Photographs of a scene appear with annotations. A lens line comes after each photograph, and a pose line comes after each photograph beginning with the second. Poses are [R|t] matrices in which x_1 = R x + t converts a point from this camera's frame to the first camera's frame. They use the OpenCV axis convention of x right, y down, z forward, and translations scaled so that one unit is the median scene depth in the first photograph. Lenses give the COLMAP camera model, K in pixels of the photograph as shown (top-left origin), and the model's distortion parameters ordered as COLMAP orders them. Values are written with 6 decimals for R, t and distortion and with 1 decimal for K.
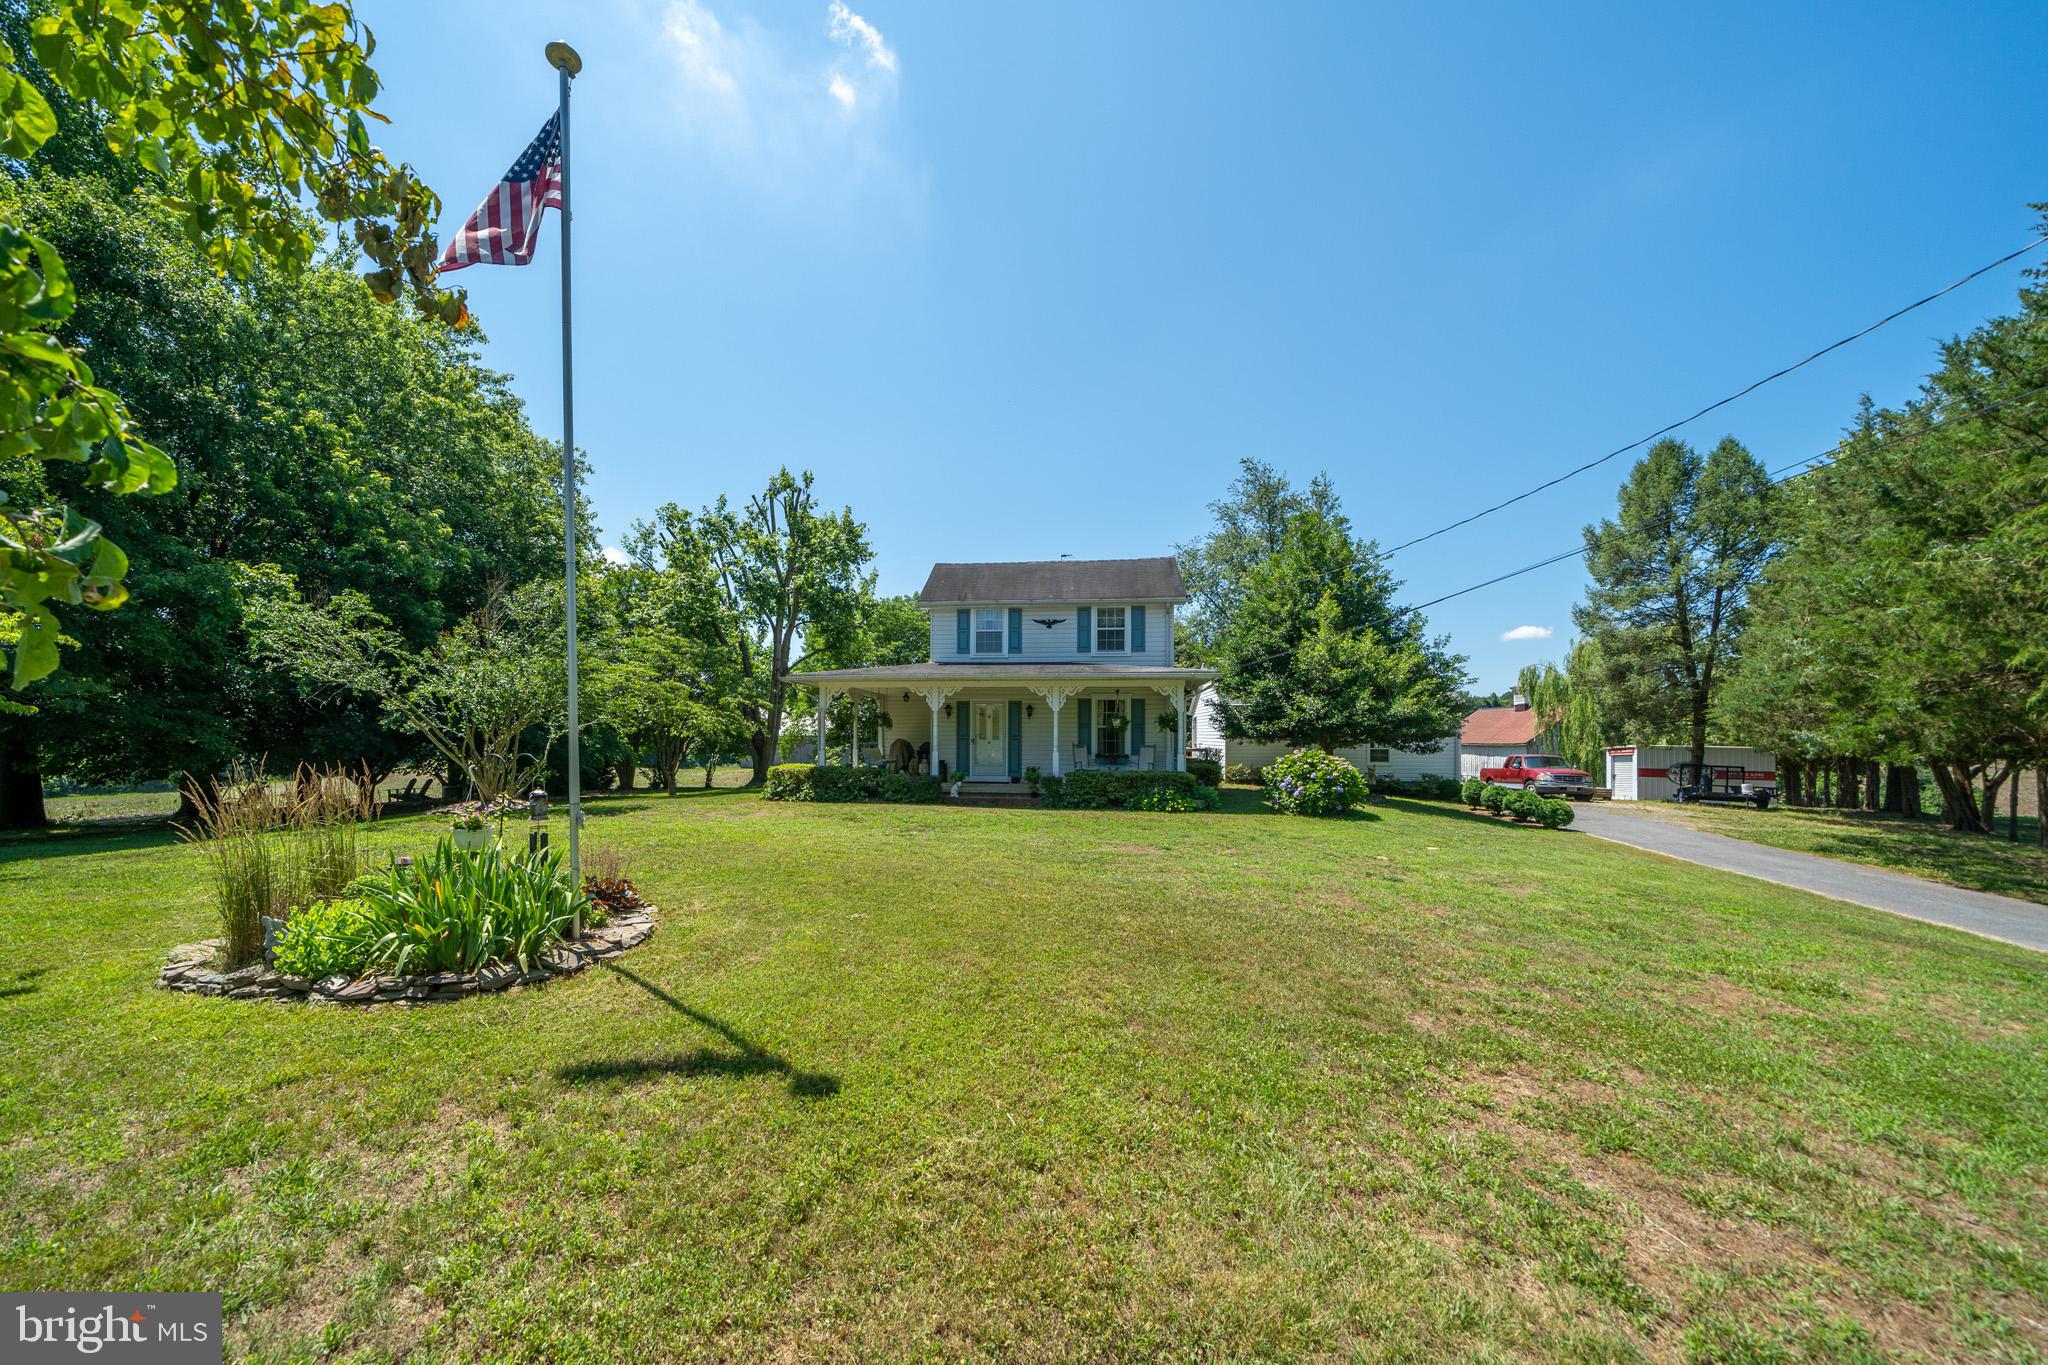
lens RADIAL K [[741.8, 0, 987.7], [0, 741.8, 728.5], [0, 0, 1]] dist [-0.000085, -0.000055]
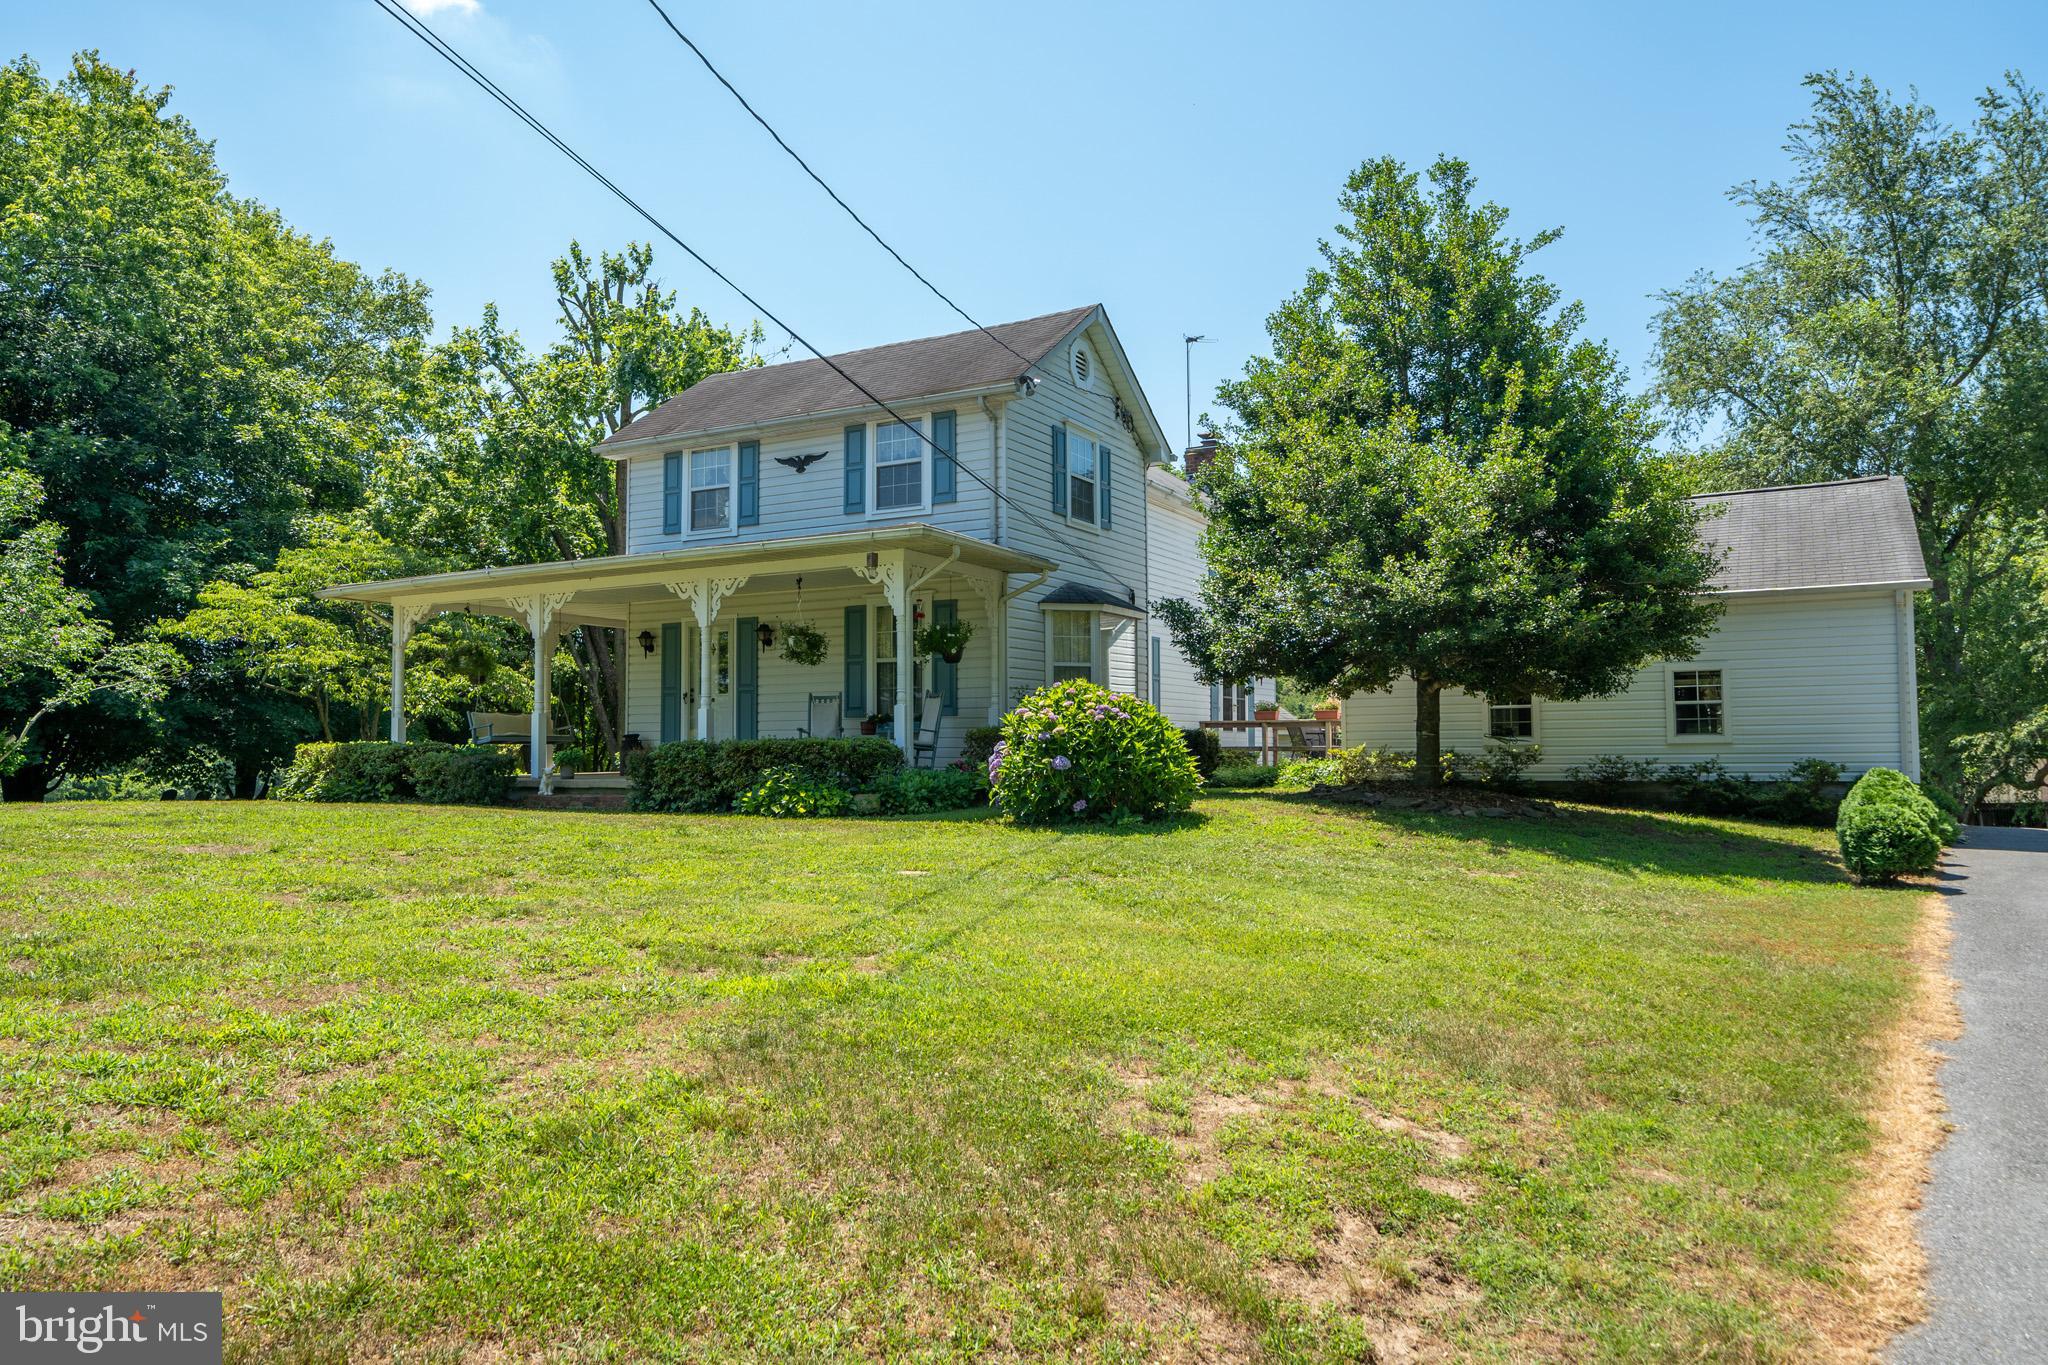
lens RADIAL K [[1415.3, 0, 1024.0], [0, 1415.3, 682.5], [0, 0, 1]] dist [0.001929, -0.000431]
pose [[0.921810, -0.031143, -0.386390, 0.595573], [0.016621, 0.999026, -0.040869, 0.051782], [0.387287, 0.031252, 0.921430, 0.163867]]
